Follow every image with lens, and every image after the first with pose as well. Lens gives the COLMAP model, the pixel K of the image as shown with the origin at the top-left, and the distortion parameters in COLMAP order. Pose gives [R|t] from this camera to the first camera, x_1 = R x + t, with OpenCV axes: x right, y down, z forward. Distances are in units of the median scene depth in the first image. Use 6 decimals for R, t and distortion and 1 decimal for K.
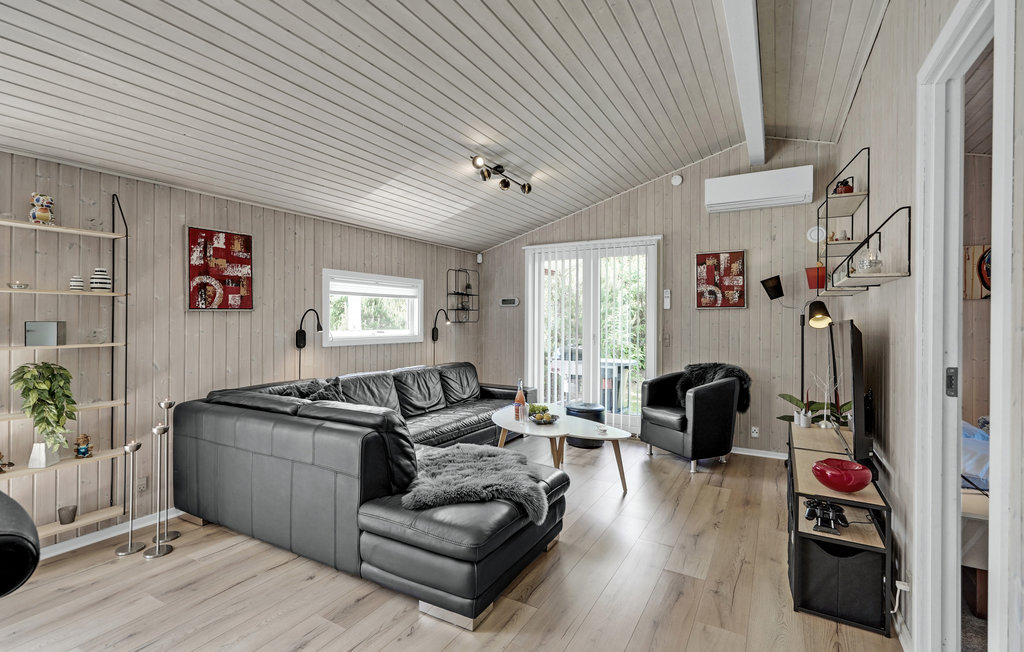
lens RADIAL K [[469.9, 0, 505.9], [0, 469.9, 317.7], [0, 0, 1]] dist [-0.001131, 0.000421]
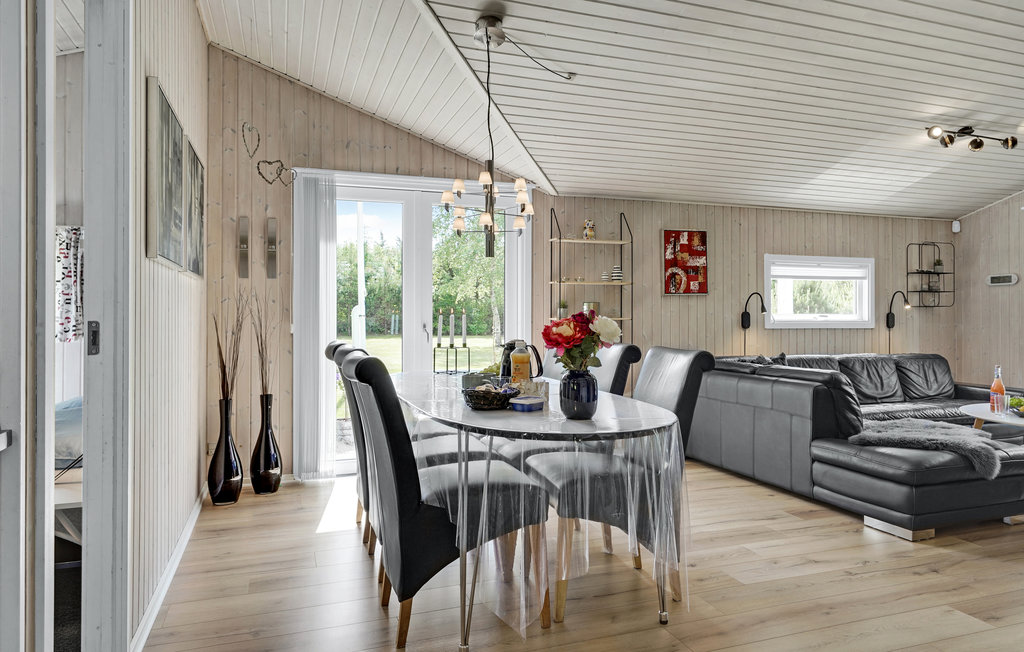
lens RADIAL K [[646.6, 0, 507.4], [0, 646.6, 313.7], [0, 0, 1]] dist [0.005577, -0.000332]
pose [[0.762650, -0.007217, -0.646771, 0.116478], [0.005723, 0.999974, -0.004410, 0.034080], [0.646786, -0.000338, 0.762672, -0.514707]]
